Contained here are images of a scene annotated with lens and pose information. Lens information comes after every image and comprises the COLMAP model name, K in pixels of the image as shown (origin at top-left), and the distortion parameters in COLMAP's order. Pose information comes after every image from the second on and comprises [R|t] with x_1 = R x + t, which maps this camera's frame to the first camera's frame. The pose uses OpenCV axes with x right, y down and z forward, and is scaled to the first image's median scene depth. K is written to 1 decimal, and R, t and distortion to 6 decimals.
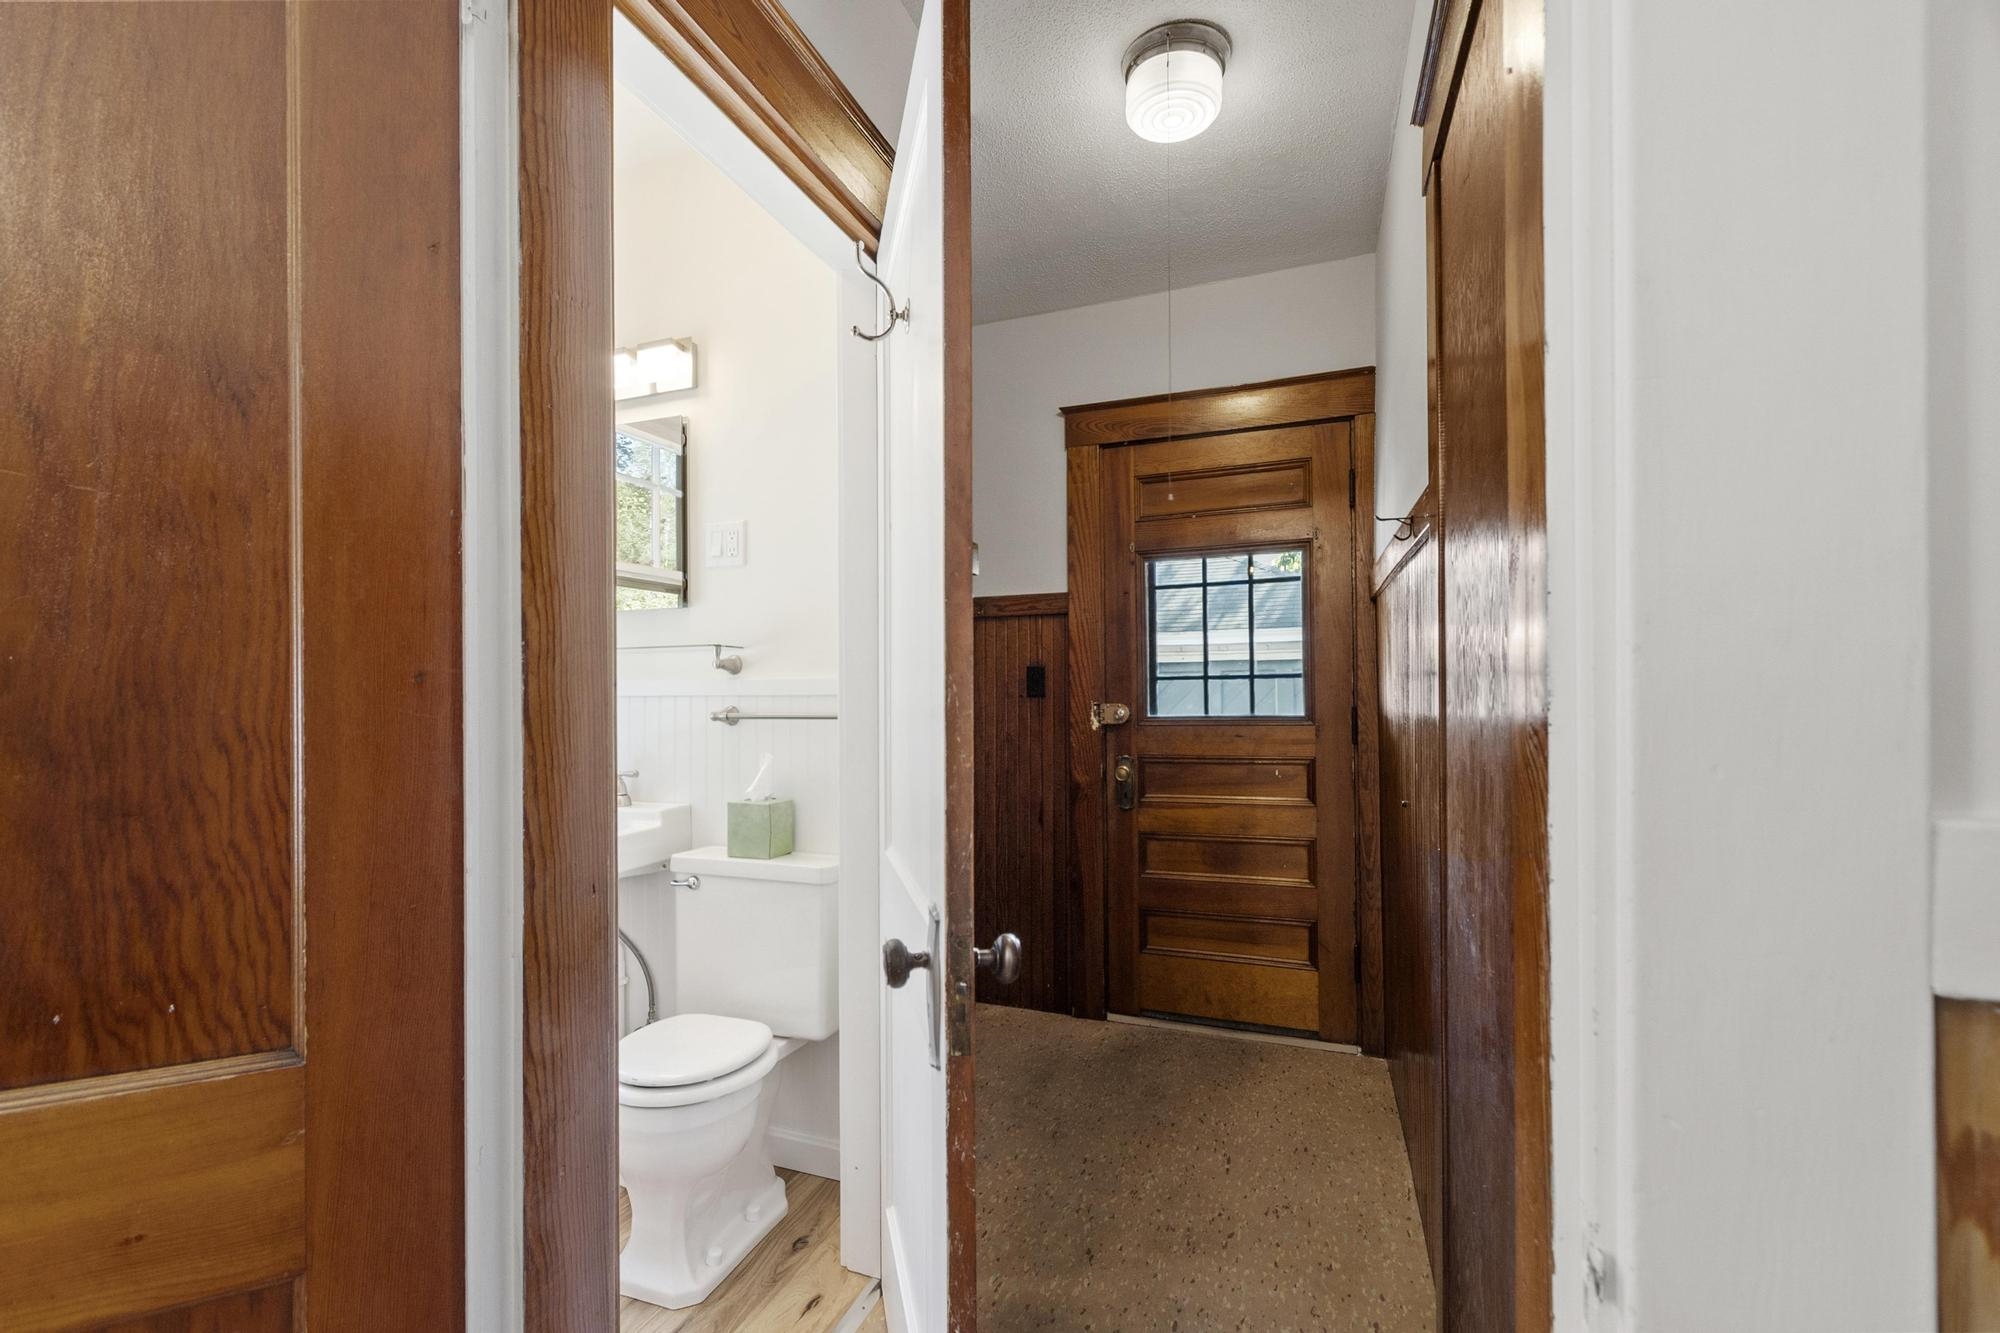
lens RADIAL K [[869.6, 0, 991.0], [0, 869.6, 681.4], [0, 0, 1]] dist [-0.003806, -0.000224]
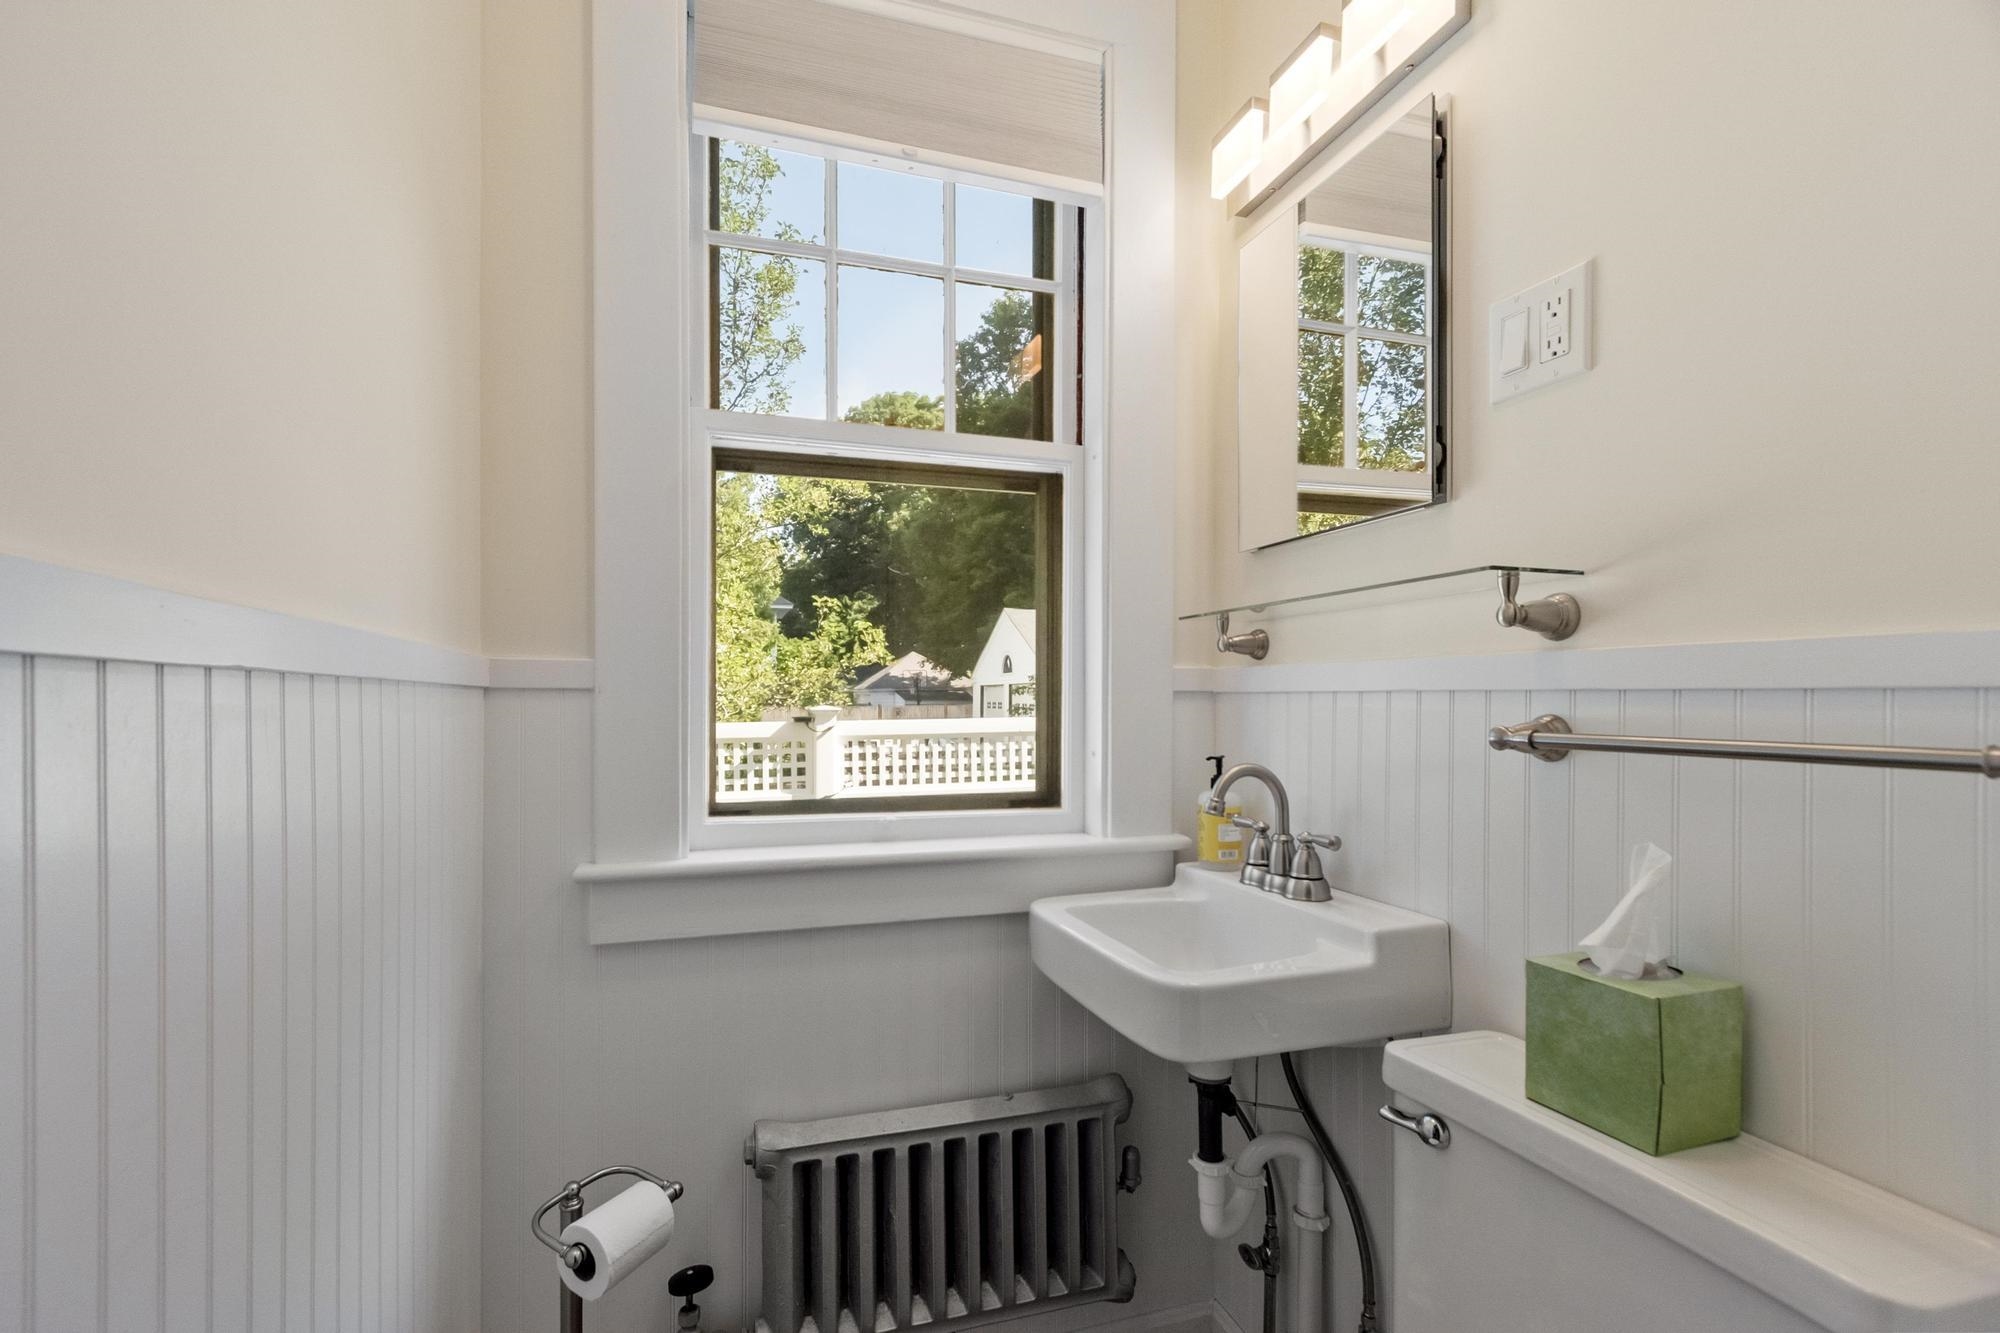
lens RADIAL K [[806.3, 0, 994.7], [0, 806.3, 686.0], [0, 0, 1]] dist [0.002485, 0.000143]
pose [[0.565140, 0.004299, -0.824984, -0.131610], [0.004747, 0.999953, 0.008463, 0.010089], [0.824982, -0.008699, 0.565093, 0.570418]]
